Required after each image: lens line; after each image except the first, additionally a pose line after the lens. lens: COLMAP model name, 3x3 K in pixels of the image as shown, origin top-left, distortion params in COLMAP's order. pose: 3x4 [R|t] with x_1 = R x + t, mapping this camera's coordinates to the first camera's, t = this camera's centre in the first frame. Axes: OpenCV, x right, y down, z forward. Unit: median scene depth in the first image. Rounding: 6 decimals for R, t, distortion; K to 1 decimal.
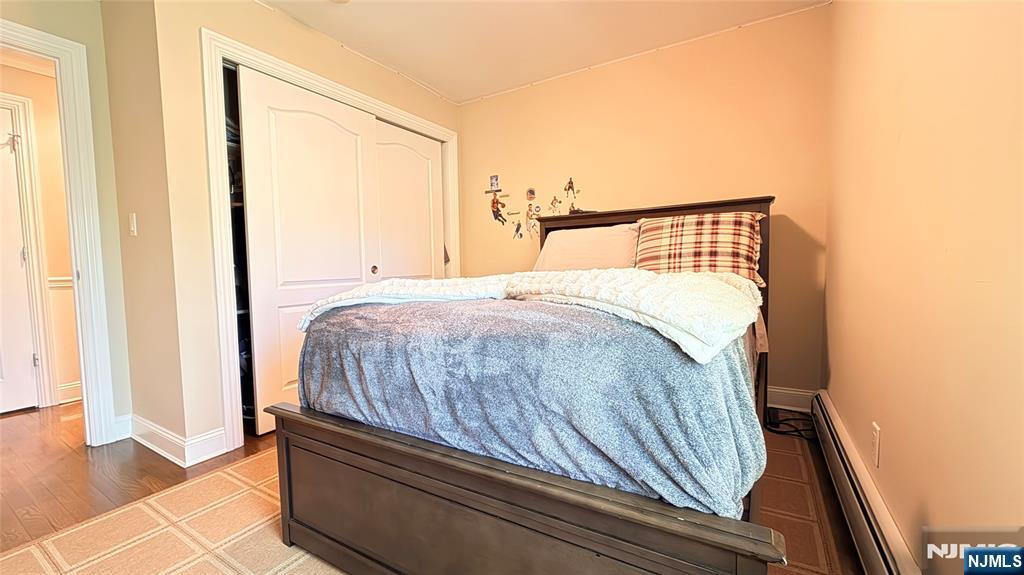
lens RADIAL K [[407.5, 0, 512.0], [0, 407.5, 287.5], [0, 0, 1]] dist [-0.000156, -0.000101]
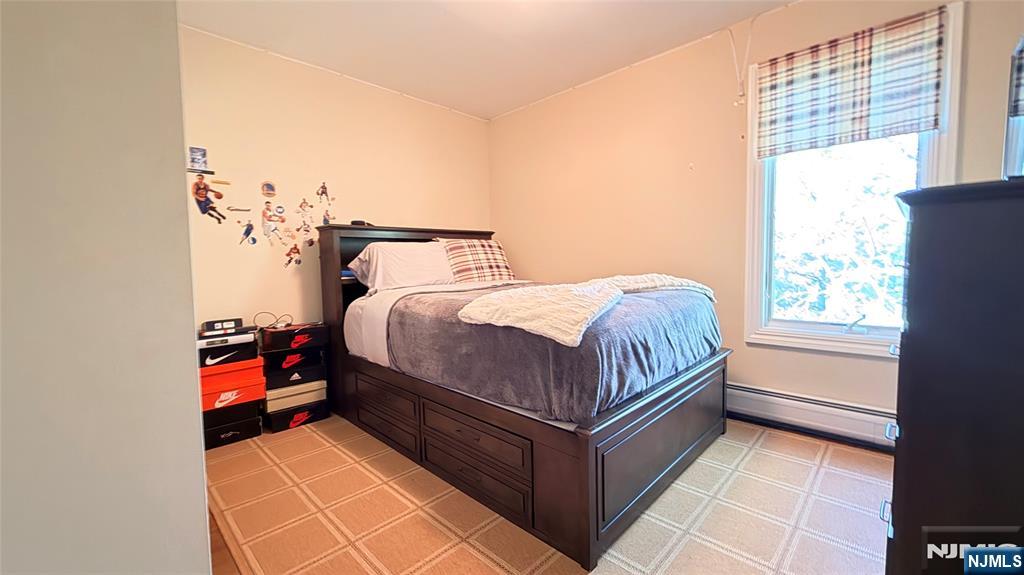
lens RADIAL K [[407.5, 0, 512.0], [0, 407.5, 287.5], [0, 0, 1]] dist [-0.000156, -0.000101]
pose [[0.226970, -0.044590, 0.972881, -0.605133], [0.073761, 0.996869, 0.028481, -0.027166], [-0.971105, 0.065296, 0.229548, 0.367230]]
